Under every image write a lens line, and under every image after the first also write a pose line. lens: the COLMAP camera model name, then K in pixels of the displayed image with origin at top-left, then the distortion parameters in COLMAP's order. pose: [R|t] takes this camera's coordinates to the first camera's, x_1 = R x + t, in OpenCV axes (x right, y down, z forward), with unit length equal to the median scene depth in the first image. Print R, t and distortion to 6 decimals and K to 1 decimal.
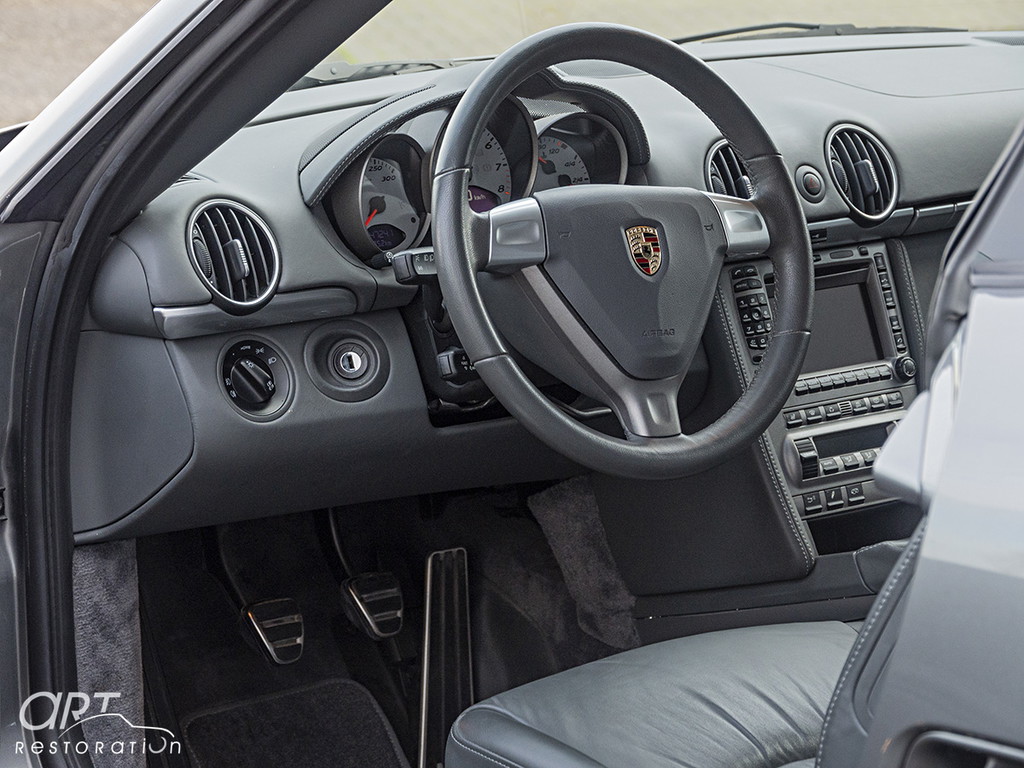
lens RADIAL K [[3994.2, 0, 512.0], [0, 3994.2, 384.1], [0, 0, 1]] dist [-0.386470, 0.000000]
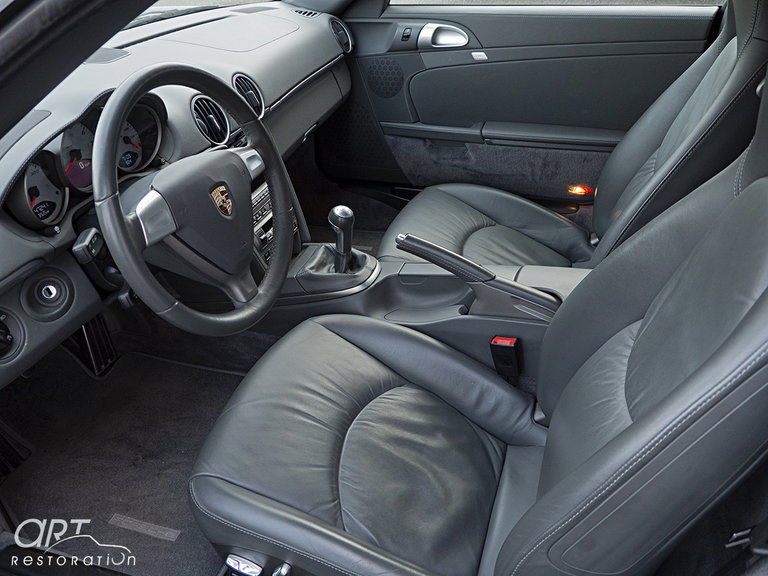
lens RADIAL K [[631.6, 0, 385.0], [0, 631.6, 285.9], [0, 0, 1]] dist [-0.042028, -0.001895]
pose [[0.833115, -0.292332, 0.469534, -0.046266], [0.082734, 0.905227, 0.416797, -0.107576], [-0.546878, -0.308393, 0.778343, 0.735996]]
